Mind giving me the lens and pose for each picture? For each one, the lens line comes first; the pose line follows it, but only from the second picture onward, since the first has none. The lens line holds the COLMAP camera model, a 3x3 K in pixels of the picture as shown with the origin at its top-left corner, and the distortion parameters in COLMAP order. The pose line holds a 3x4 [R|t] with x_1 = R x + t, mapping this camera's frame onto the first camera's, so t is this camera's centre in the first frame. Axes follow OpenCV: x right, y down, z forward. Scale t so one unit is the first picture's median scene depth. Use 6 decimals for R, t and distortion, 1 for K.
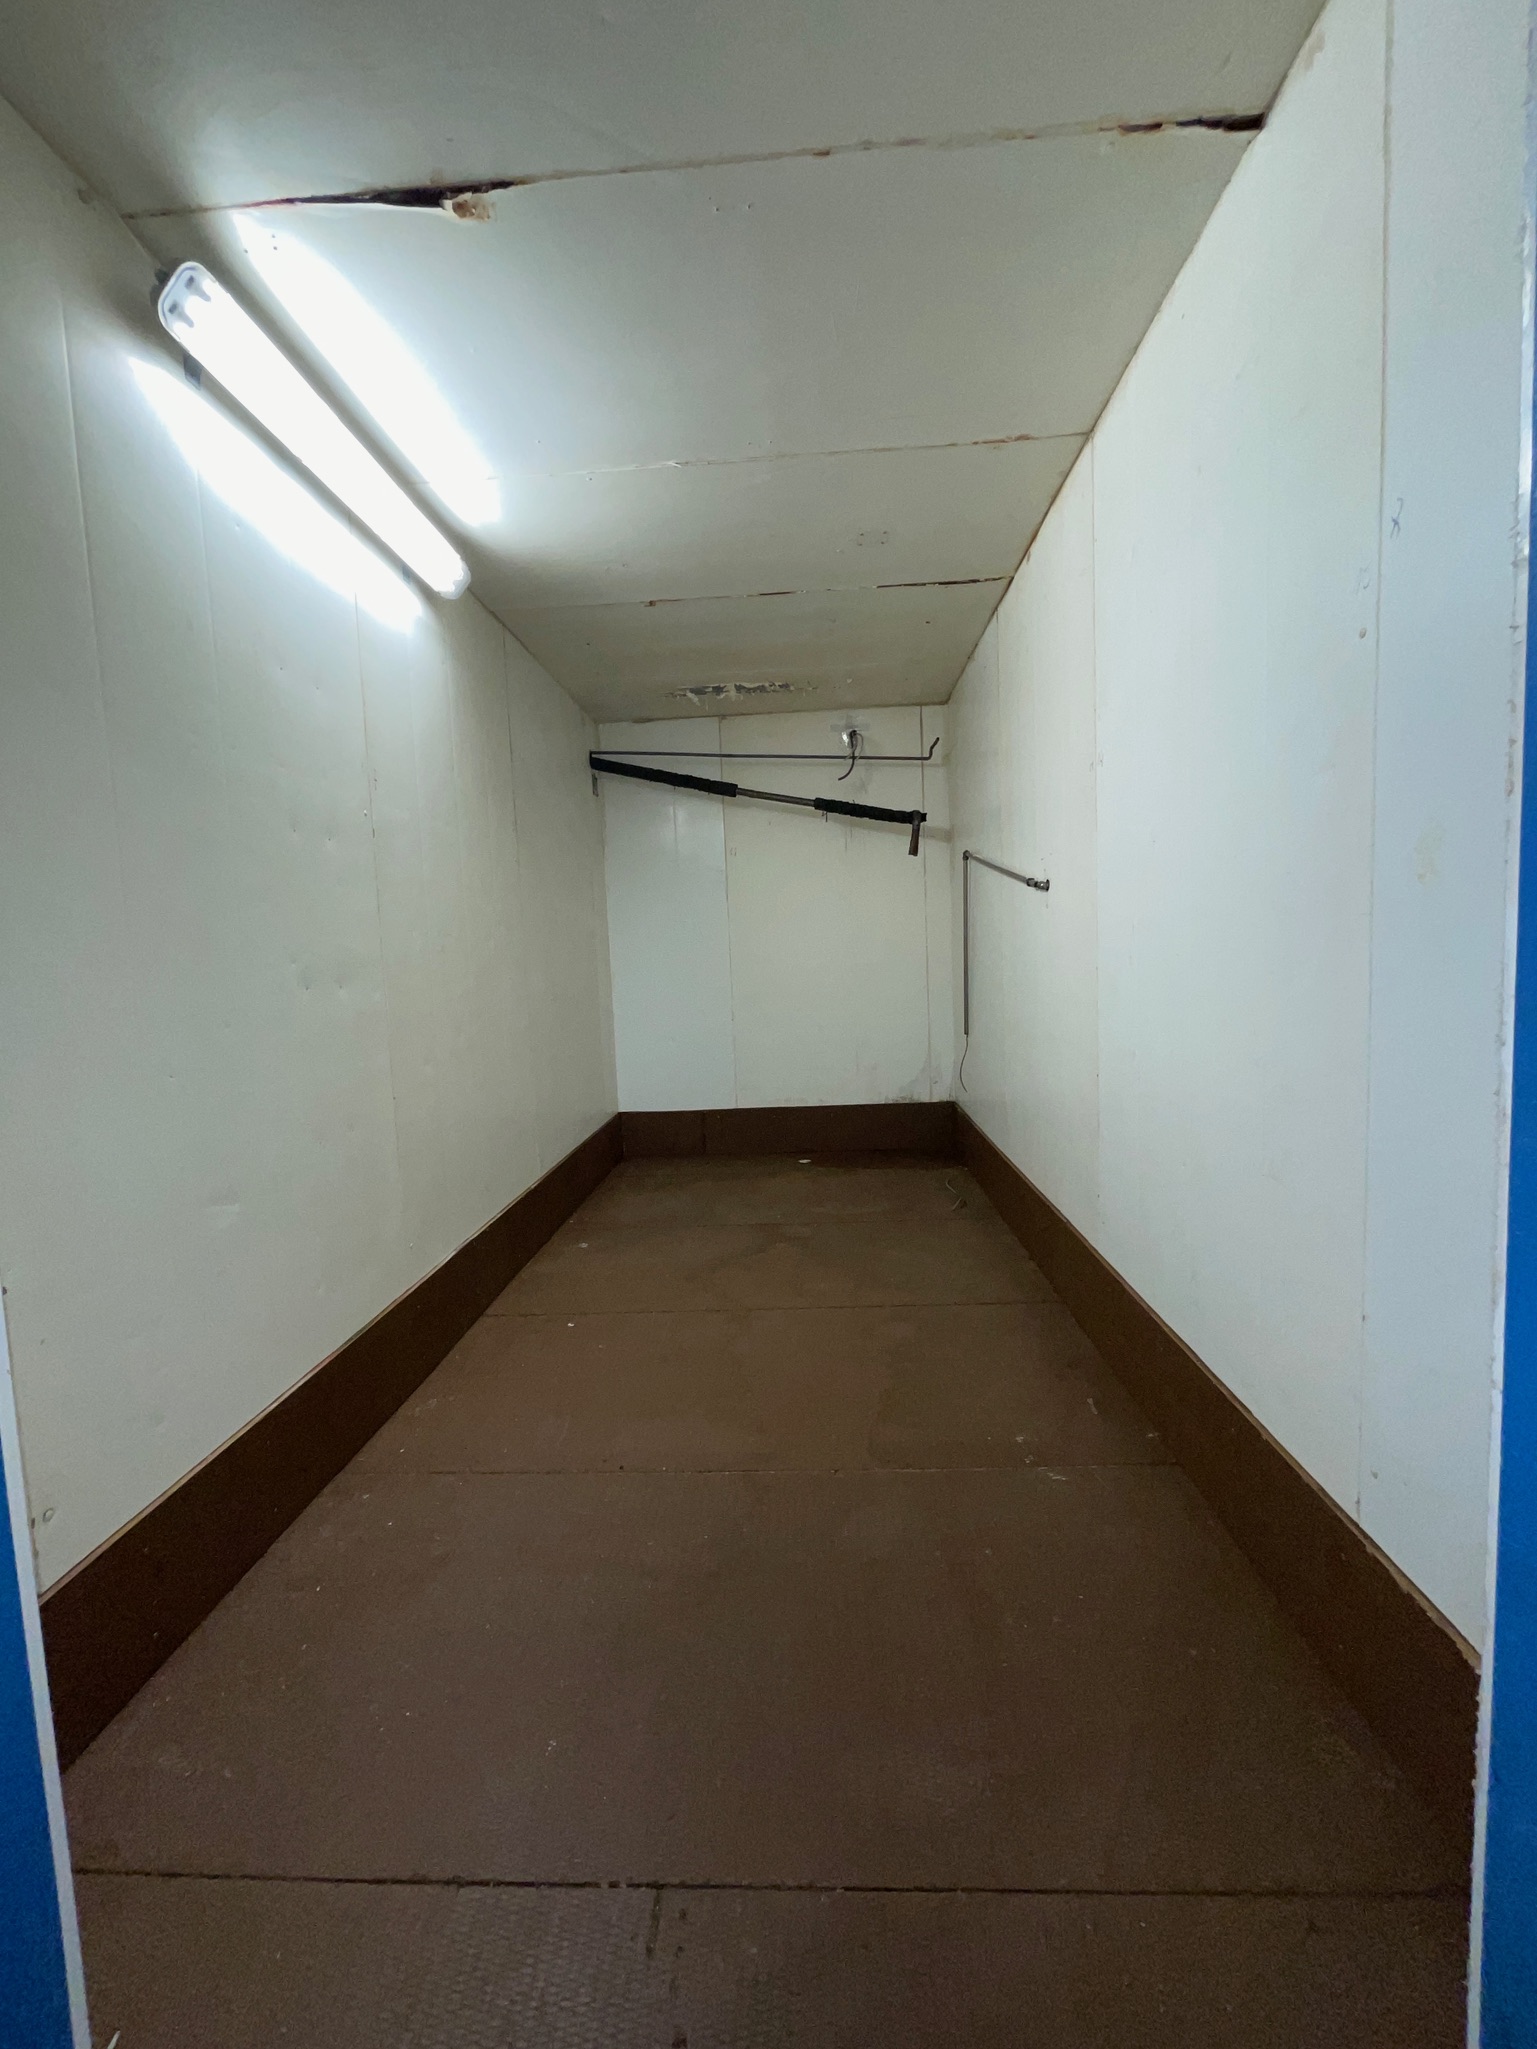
lens RADIAL K [[824.2, 0, 777.1], [0, 824.2, 1029.0], [0, 0, 1]] dist [-0.003133, -0.000562]
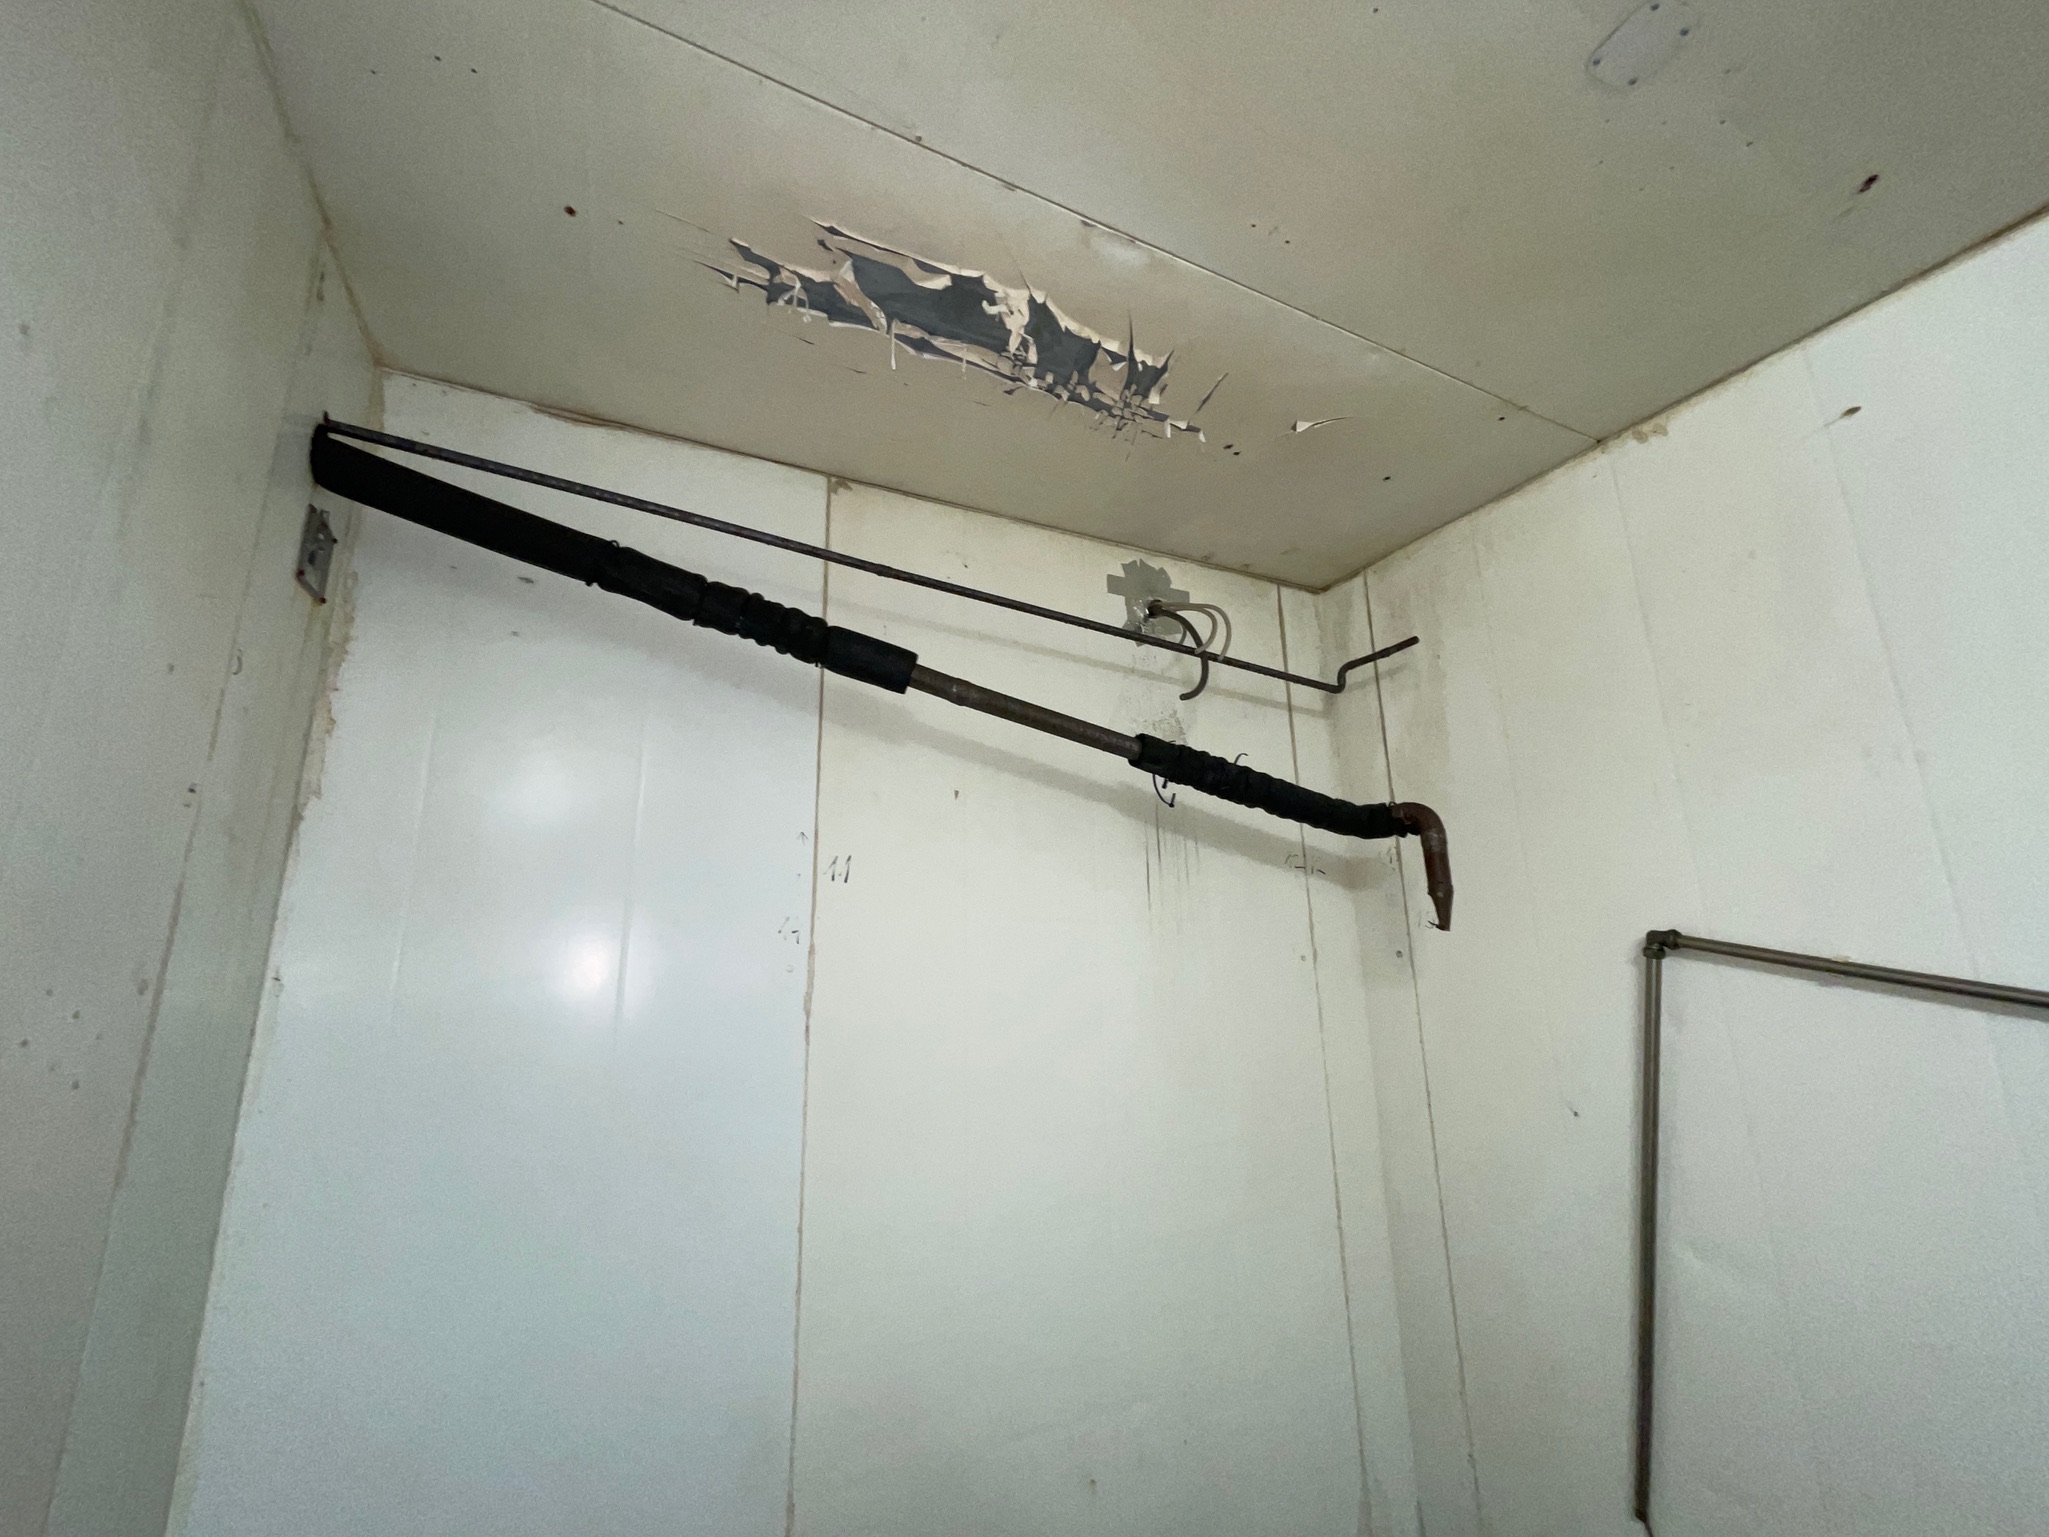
lens RADIAL K [[824.2, 0, 1030.2], [0, 824.2, 763.2], [0, 0, 1]] dist [-0.003133, -0.000562]
pose [[0.875178, 0.136259, 0.464217, -0.143500], [0.025719, 0.945060, -0.325885, -0.157466], [-0.483117, 0.297147, 0.823591, 0.731573]]
